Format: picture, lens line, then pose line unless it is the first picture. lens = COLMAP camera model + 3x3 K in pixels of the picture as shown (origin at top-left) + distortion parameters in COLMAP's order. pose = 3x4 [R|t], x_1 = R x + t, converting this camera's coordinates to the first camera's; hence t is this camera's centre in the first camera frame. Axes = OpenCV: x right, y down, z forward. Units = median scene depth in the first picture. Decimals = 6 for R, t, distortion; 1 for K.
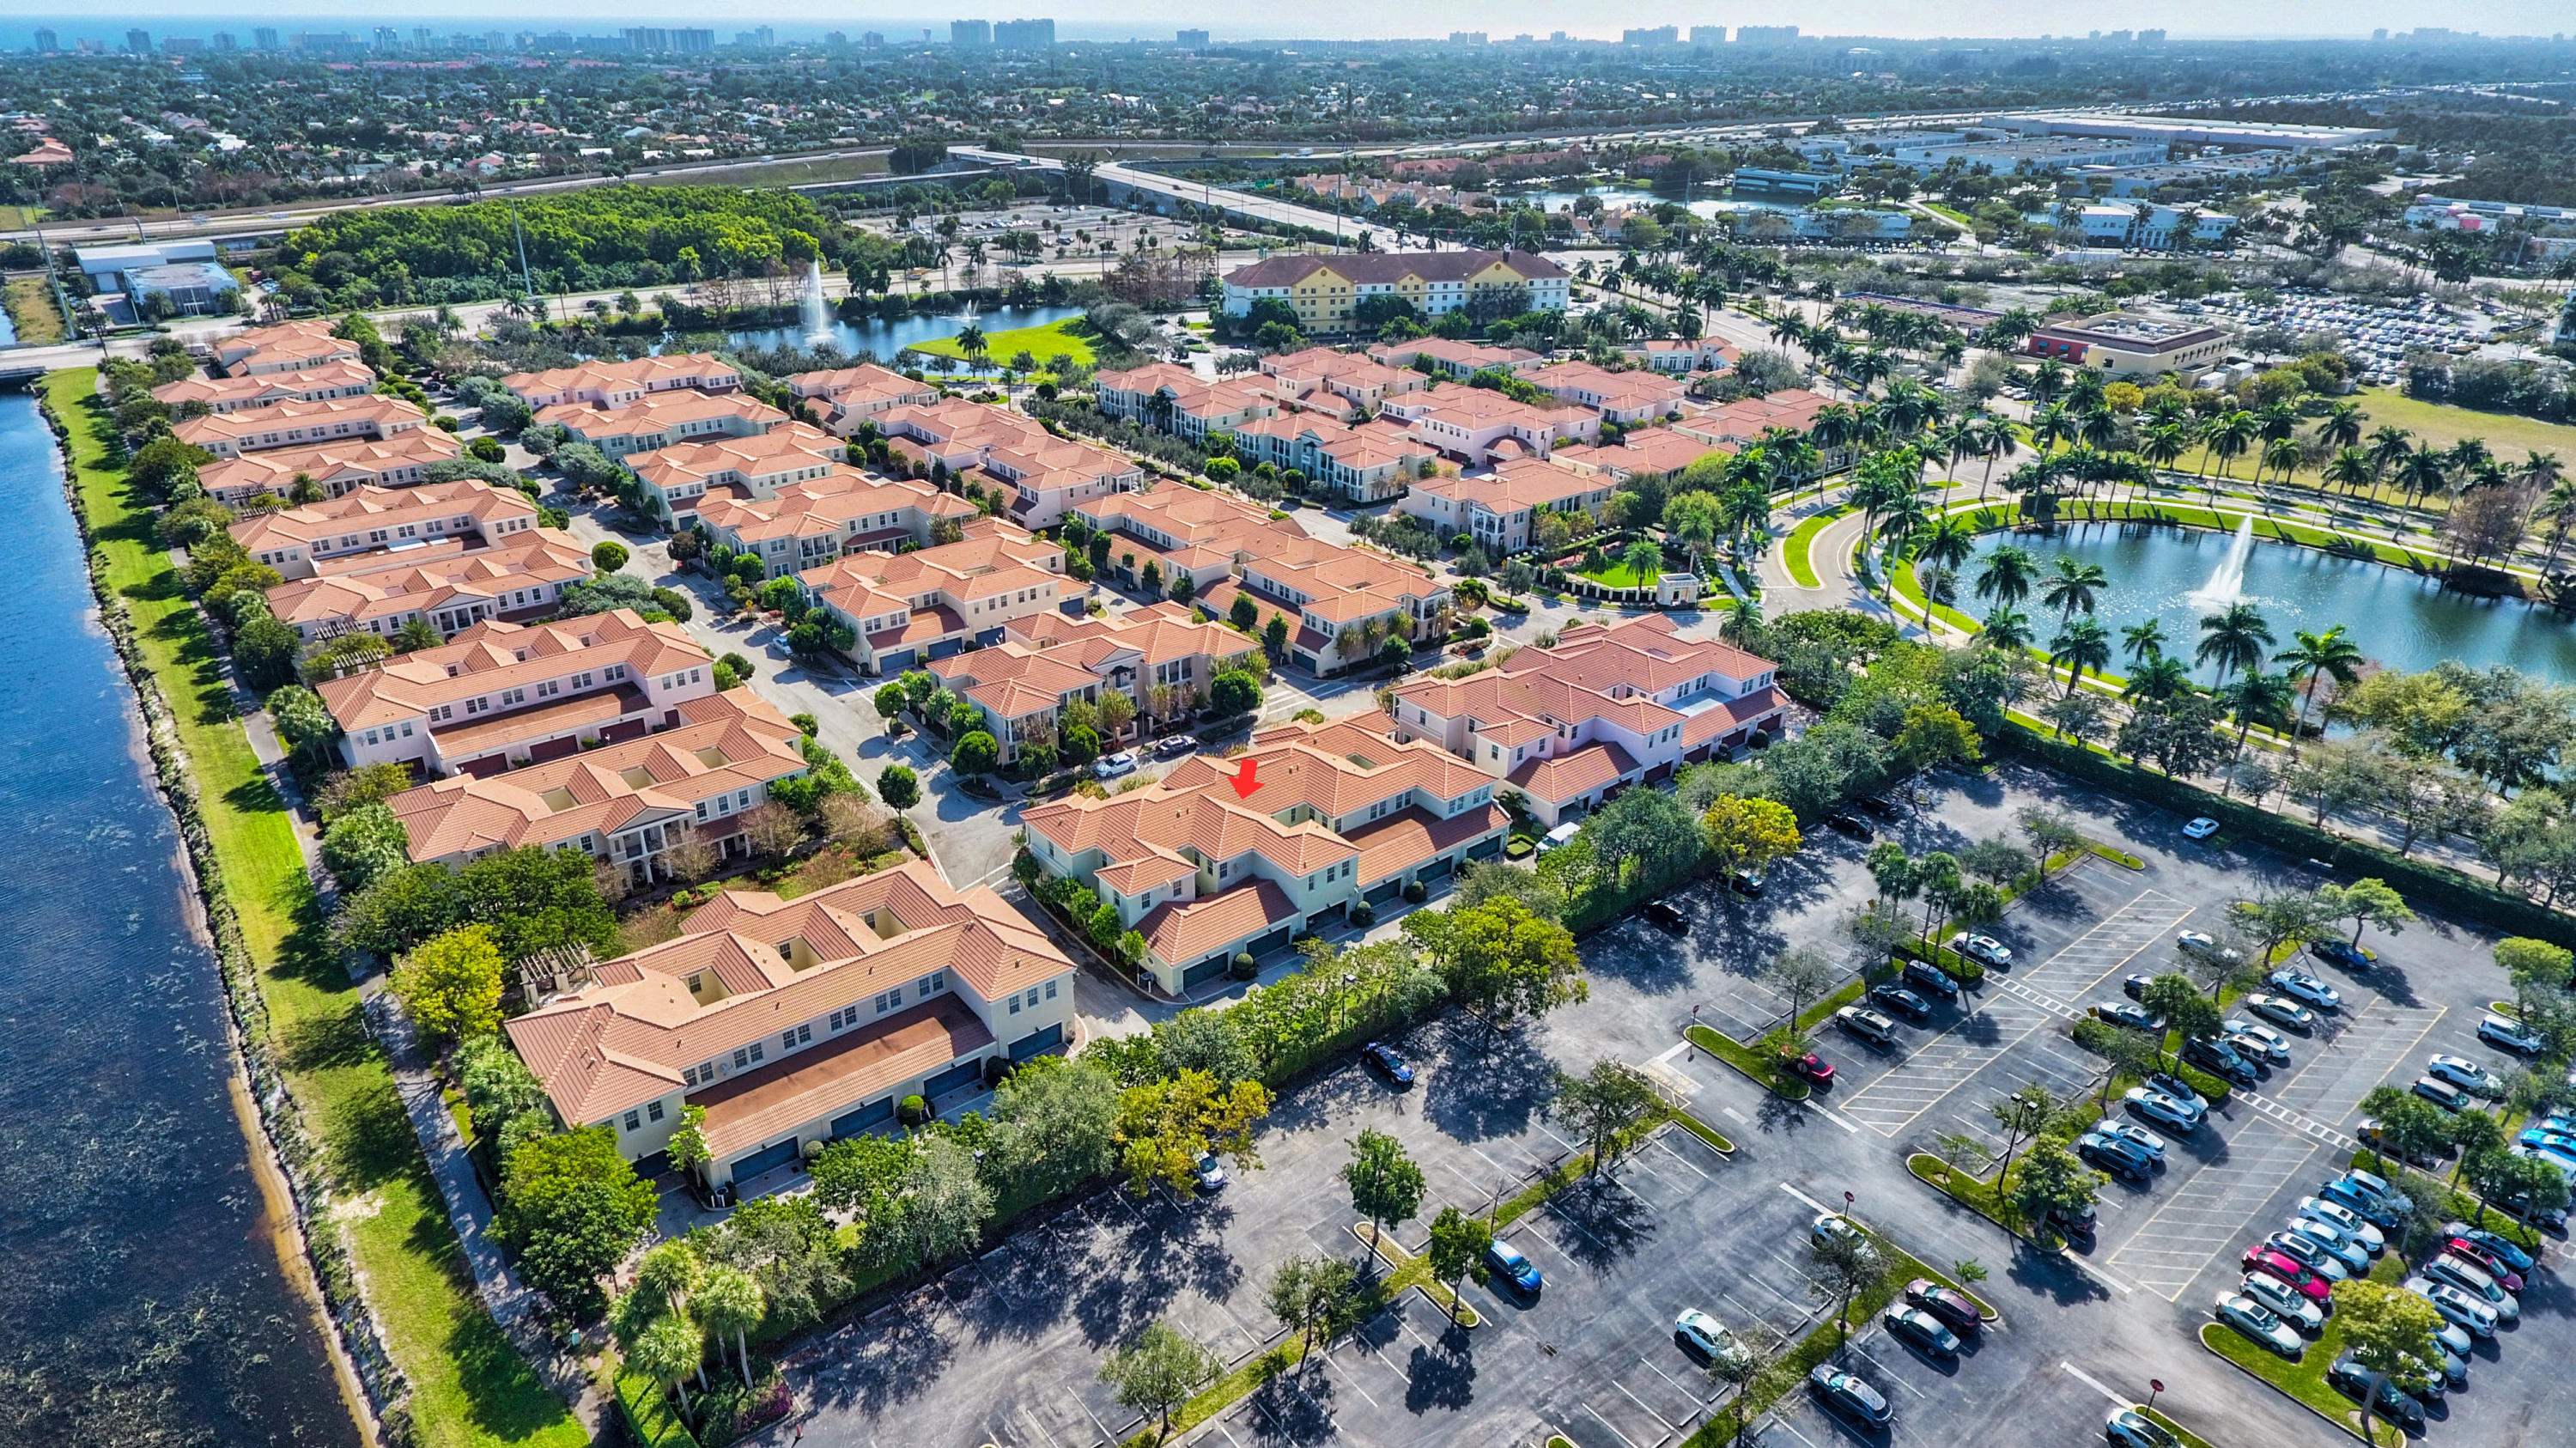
lens RADIAL K [[1528.4, 0, 1279.4], [0, 1528.4, 706.6], [0, 0, 1]] dist [0.000248, -0.004656]
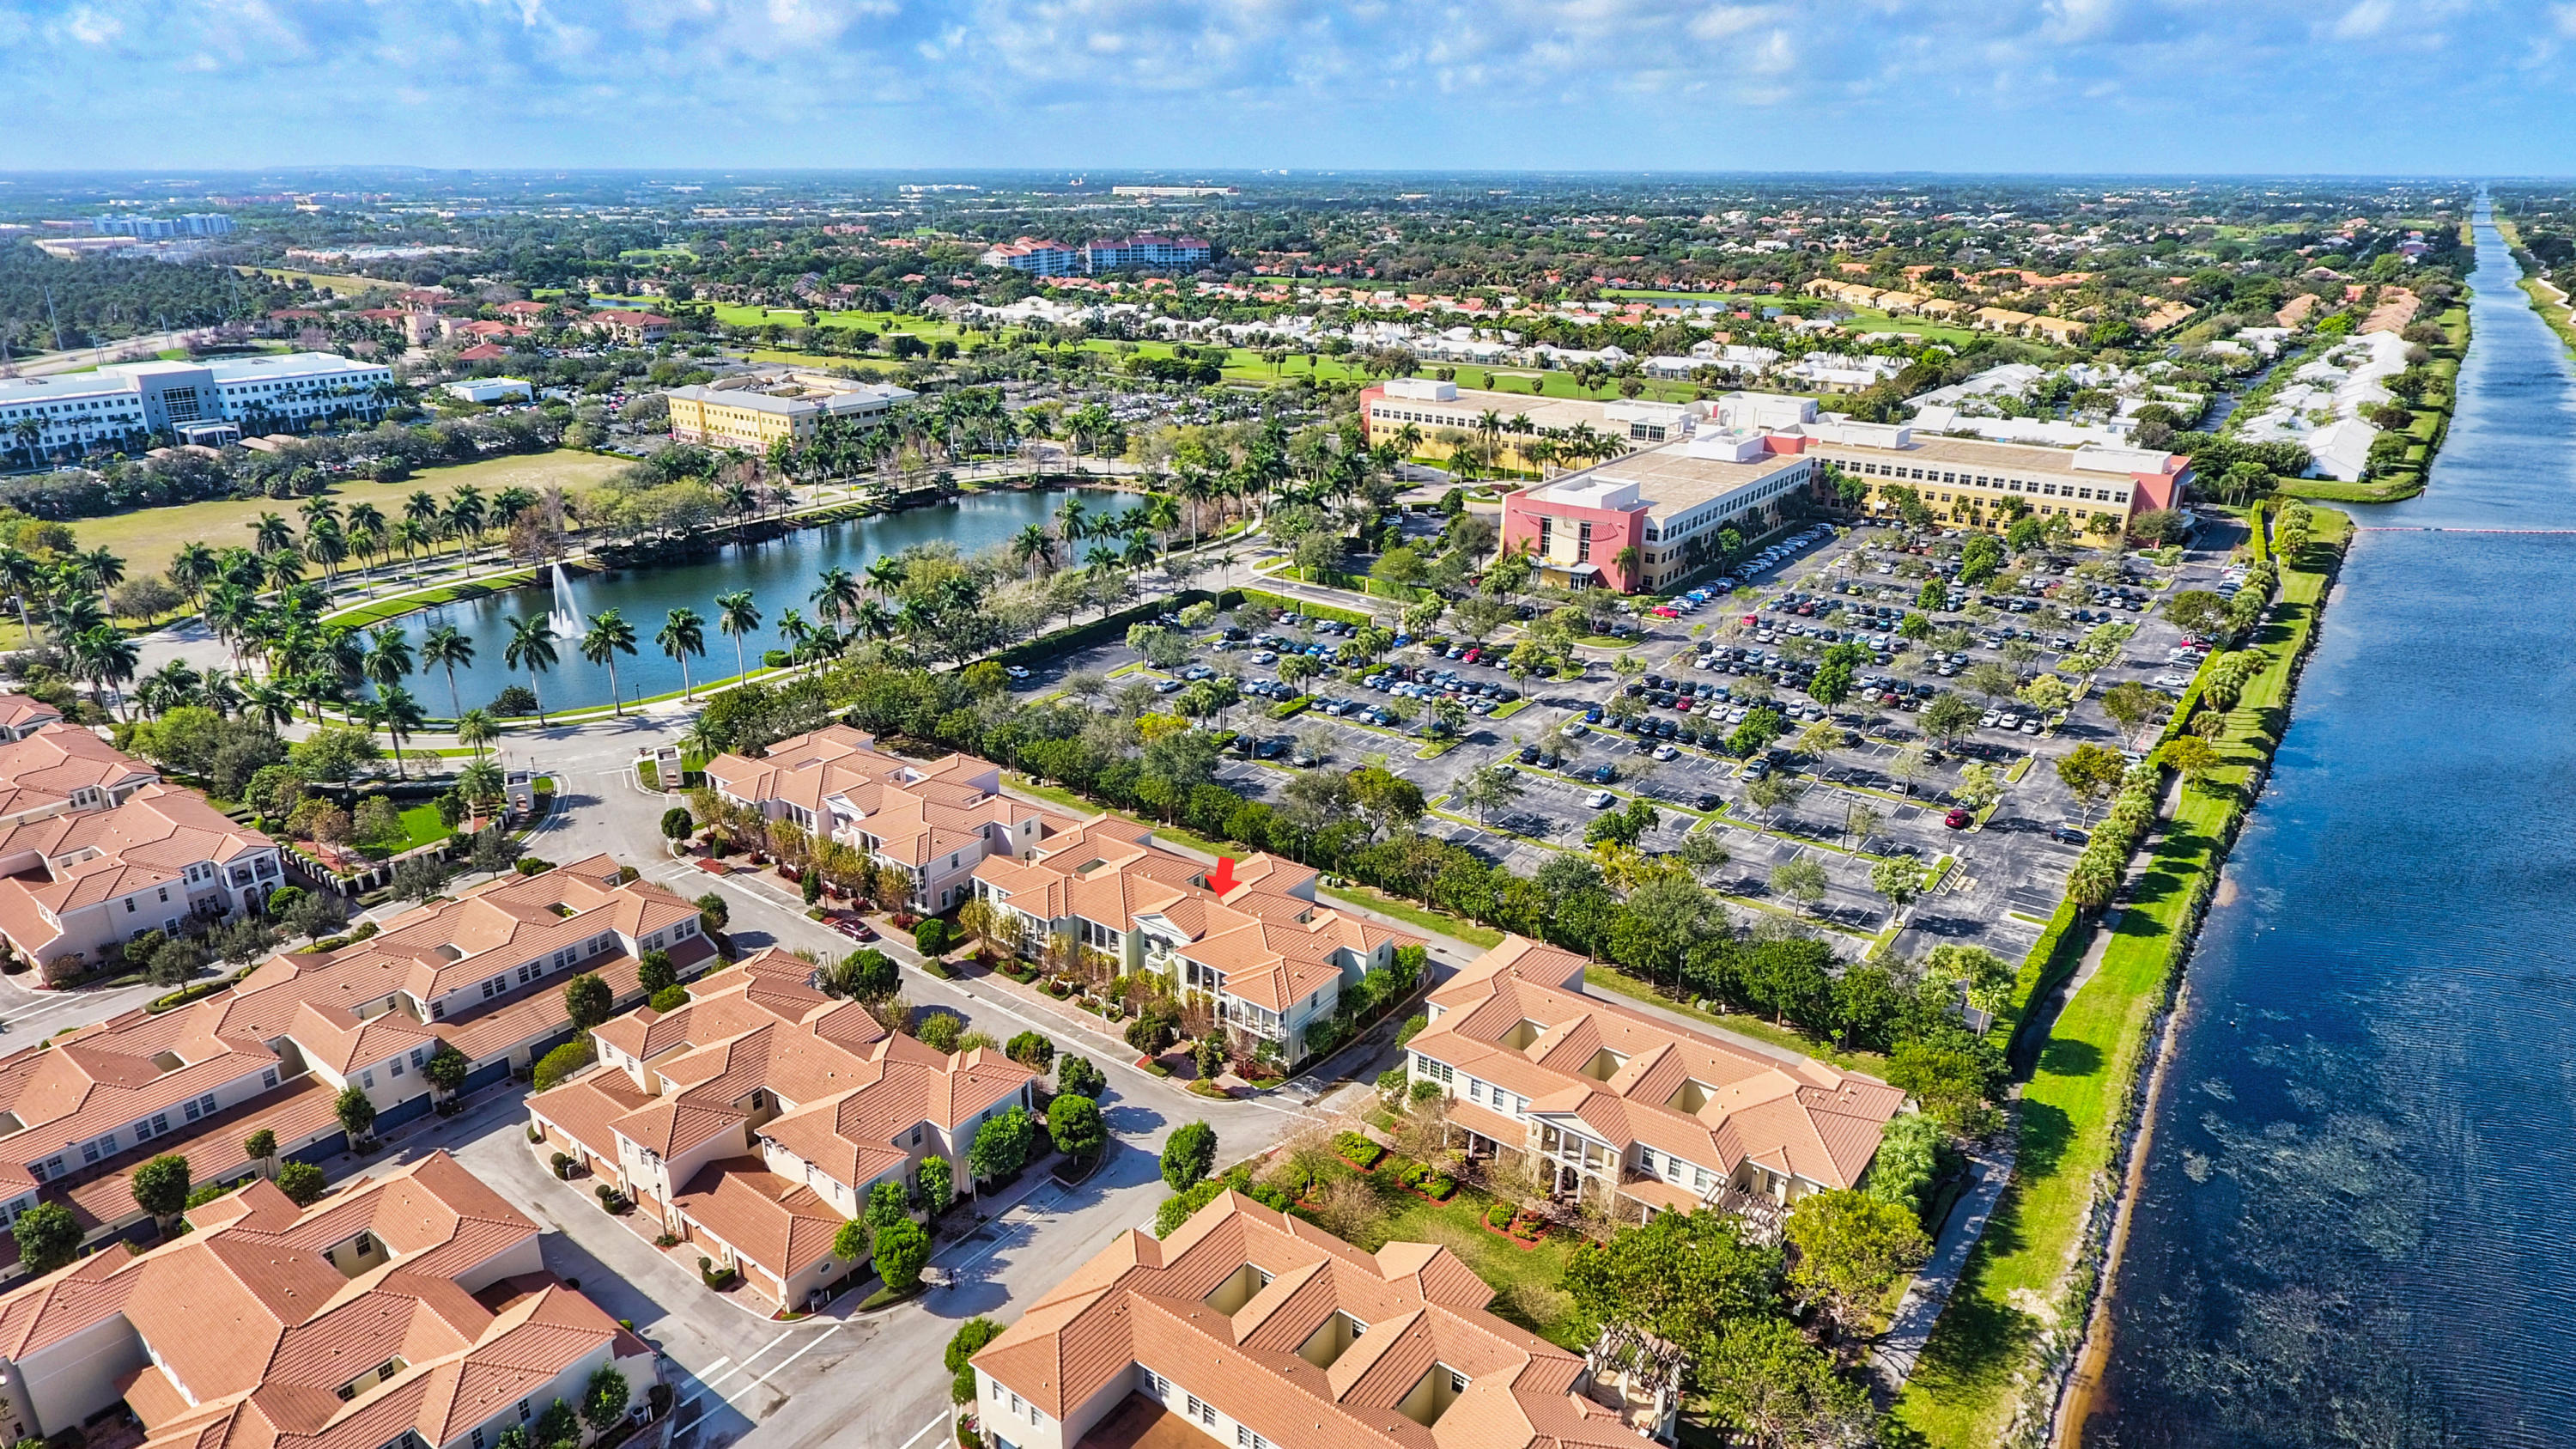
lens RADIAL K [[1528.4, 0, 1285.3], [0, 1528.4, 724.6], [0, 0, 1]] dist [0.000248, -0.004656]
pose [[-0.260956, -0.334942, 0.905382, -0.852306], [0.403927, 0.813944, 0.417538, -0.407237], [-0.876781, 0.474667, -0.077111, 0.900337]]
